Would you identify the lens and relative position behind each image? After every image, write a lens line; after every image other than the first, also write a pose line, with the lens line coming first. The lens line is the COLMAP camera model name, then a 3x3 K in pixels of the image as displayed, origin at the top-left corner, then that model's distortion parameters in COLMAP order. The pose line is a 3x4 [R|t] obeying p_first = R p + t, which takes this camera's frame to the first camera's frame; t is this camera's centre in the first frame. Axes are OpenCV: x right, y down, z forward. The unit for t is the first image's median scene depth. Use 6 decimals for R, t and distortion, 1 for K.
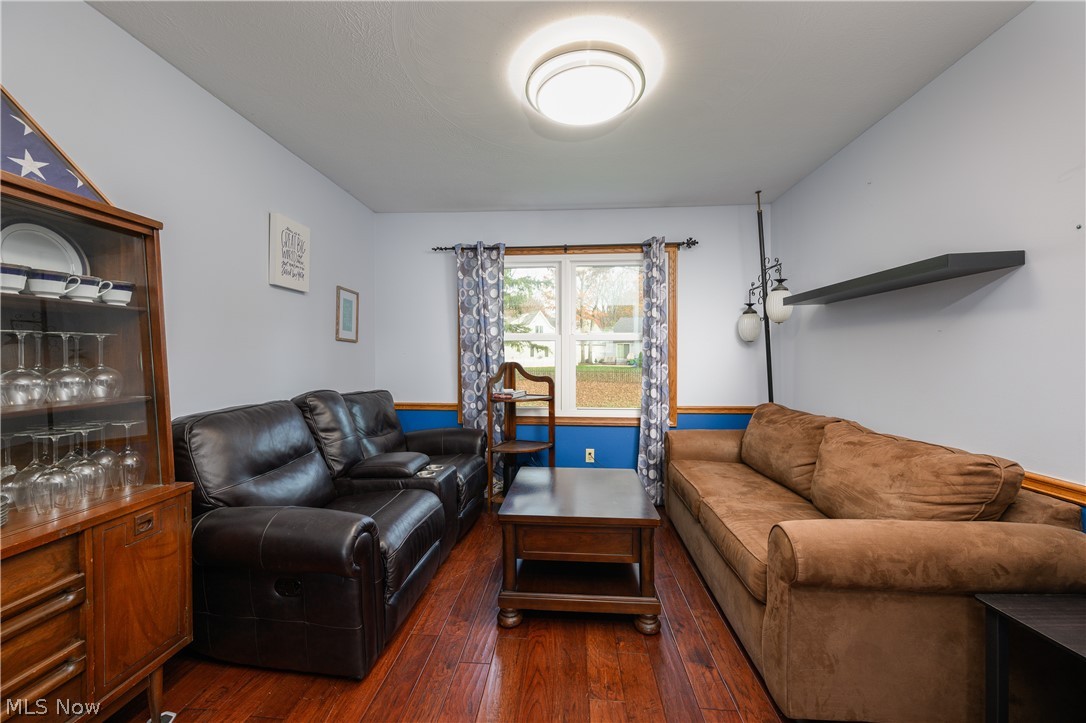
lens RADIAL K [[431.1, 0, 543.0], [0, 431.1, 359.6], [0, 0, 1]] dist [0.000298, 0.000149]
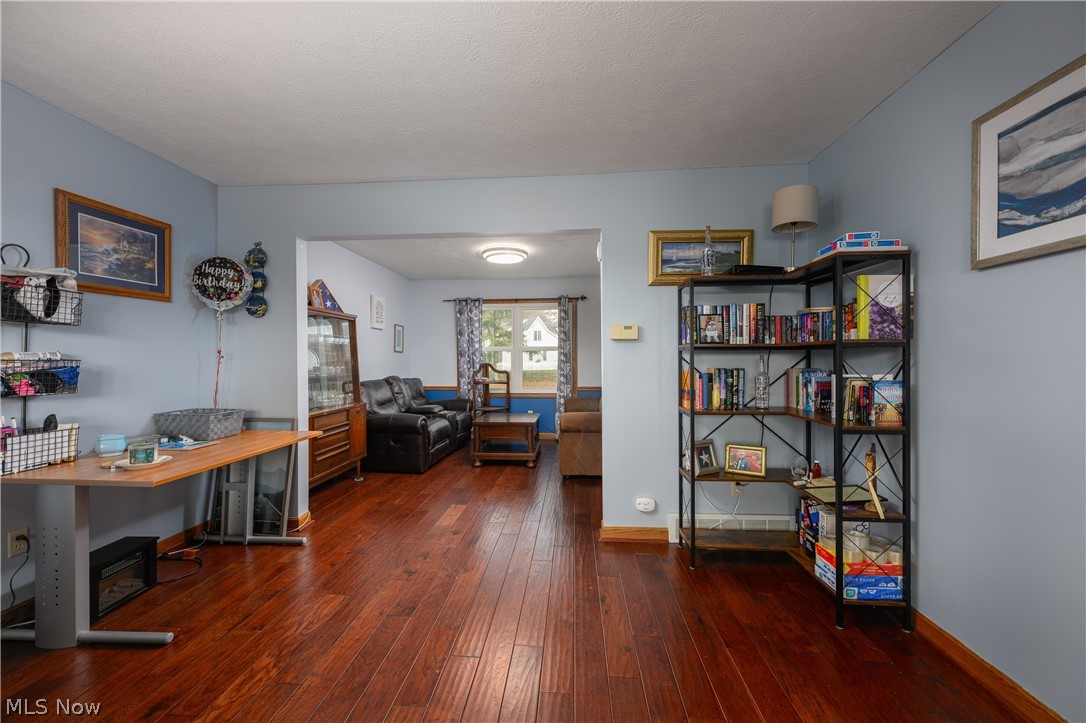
lens RADIAL K [[431.1, 0, 544.0], [0, 431.1, 361.3], [0, 0, 1]] dist [0.000298, 0.000149]
pose [[0.999979, -0.005552, -0.003408, 0.180643], [0.005534, 0.999971, -0.005292, 0.009880], [0.003437, 0.005273, 0.999980, -0.846631]]
